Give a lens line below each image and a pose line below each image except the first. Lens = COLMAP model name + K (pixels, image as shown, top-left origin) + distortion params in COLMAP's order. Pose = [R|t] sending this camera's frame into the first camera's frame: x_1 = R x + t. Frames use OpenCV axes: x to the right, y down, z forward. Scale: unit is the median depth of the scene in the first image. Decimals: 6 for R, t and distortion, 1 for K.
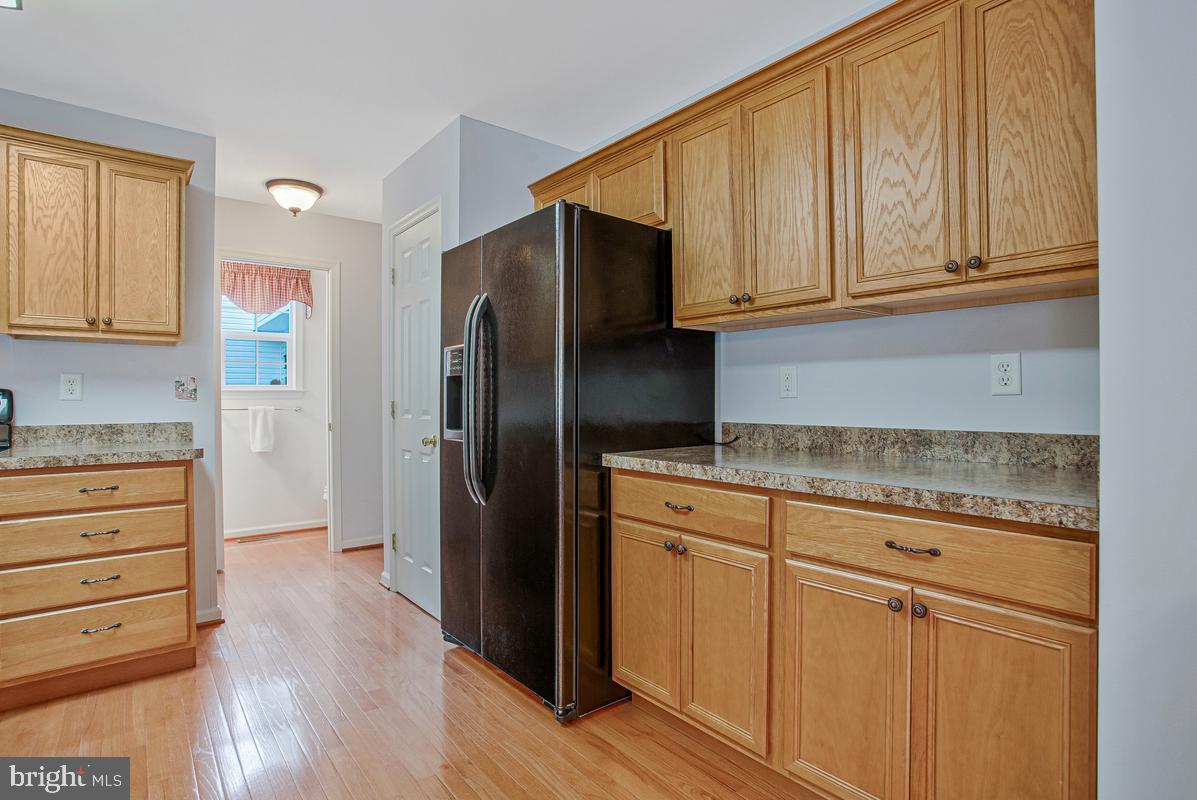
lens RADIAL K [[594.8, 0, 598.5], [0, 594.8, 400.0], [0, 0, 1]] dist [-0.069474, 0.022296]
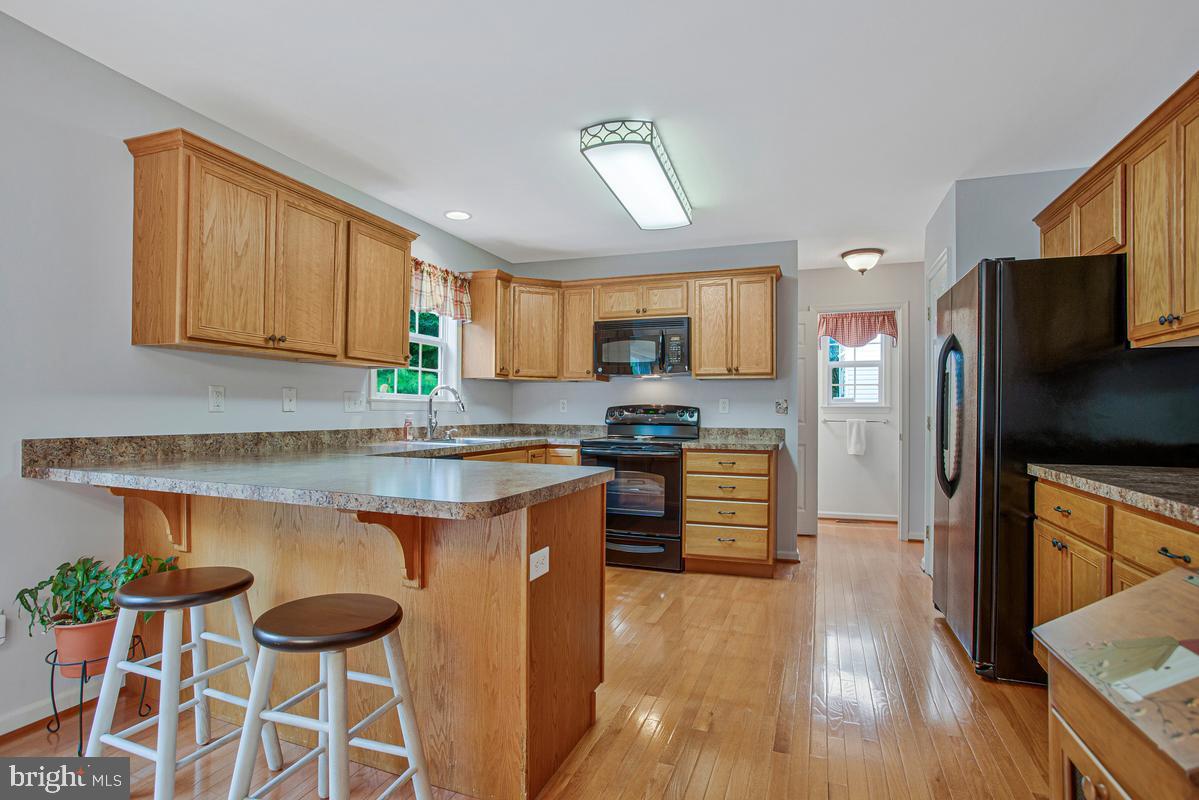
lens RADIAL K [[595.8, 0, 599.5], [0, 595.8, 400.0], [0, 0, 1]] dist [-0.069474, 0.022296]
pose [[0.500186, -0.010047, -0.865860, 0.510085], [-0.010540, 0.999788, -0.017689, -0.005929], [0.865854, 0.017974, 0.499974, -0.274385]]
